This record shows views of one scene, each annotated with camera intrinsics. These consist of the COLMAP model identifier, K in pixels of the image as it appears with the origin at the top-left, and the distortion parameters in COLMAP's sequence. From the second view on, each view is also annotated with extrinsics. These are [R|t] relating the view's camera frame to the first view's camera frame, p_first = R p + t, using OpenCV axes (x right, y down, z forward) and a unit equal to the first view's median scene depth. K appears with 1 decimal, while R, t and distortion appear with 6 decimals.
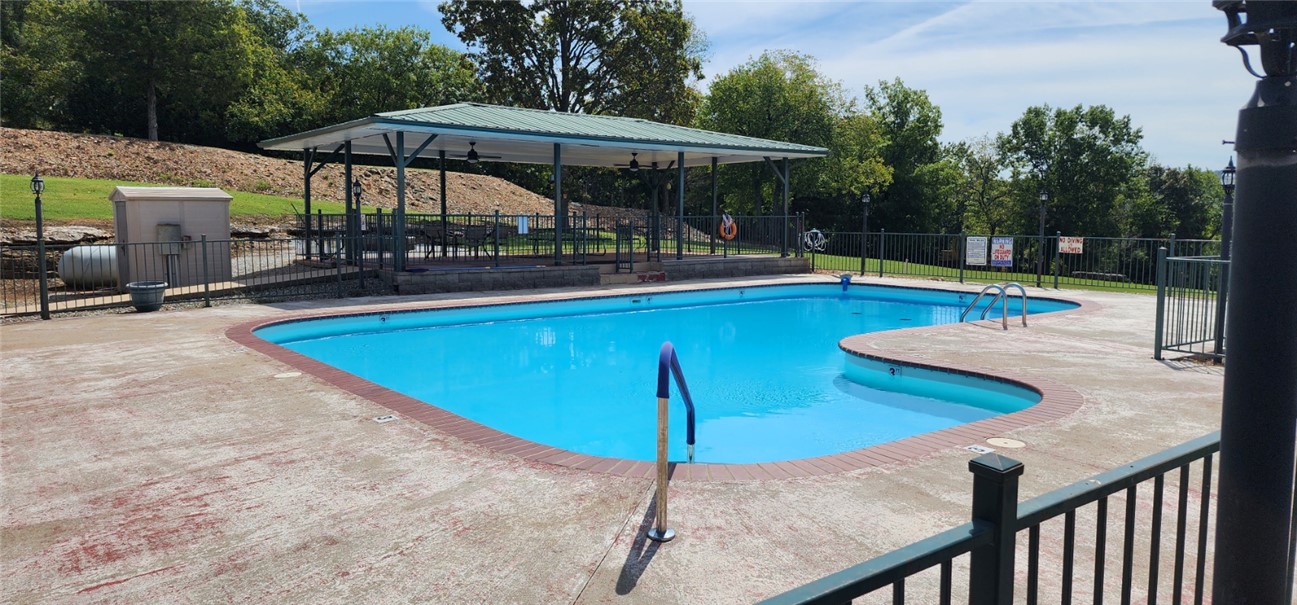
lens RADIAL K [[851.2, 0, 652.3], [0, 851.2, 299.8], [0, 0, 1]] dist [0.028510, 0.000613]
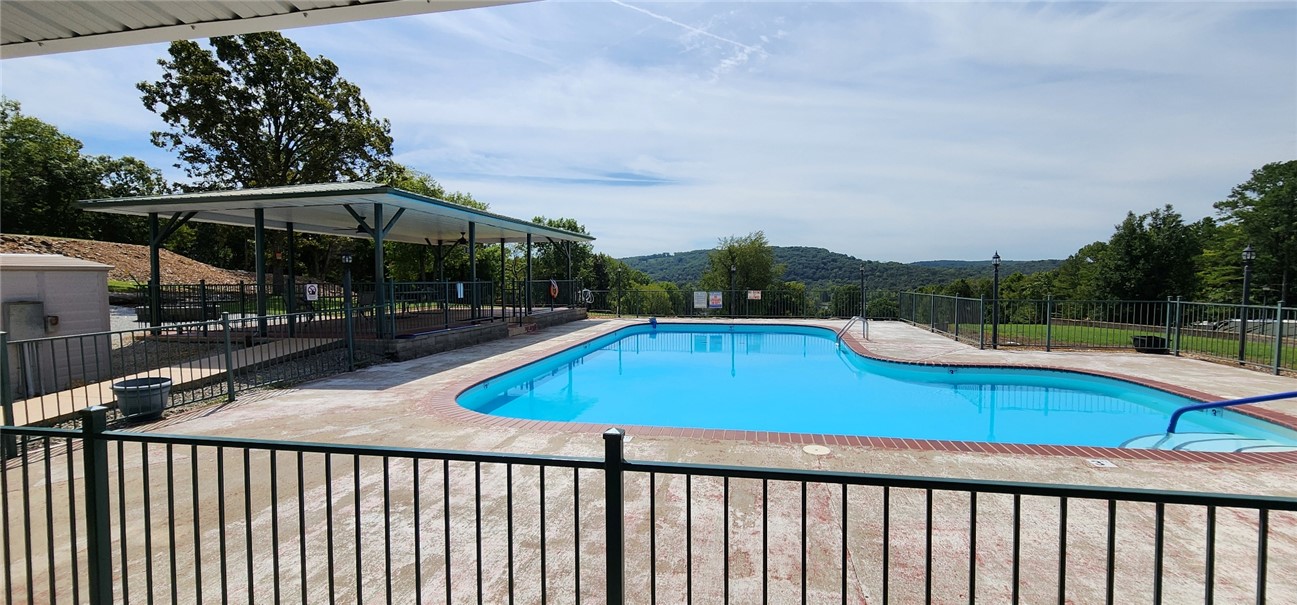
lens RADIAL K [[525.3, 0, 648.8], [0, 525.3, 298.1], [0, 0, 1]] dist [-0.001160, -0.000186]
pose [[0.761723, -0.032182, 0.647103, -0.197933], [0.072222, 0.996759, -0.035443, -0.015828], [-0.643865, 0.073733, 0.761578, 0.132861]]
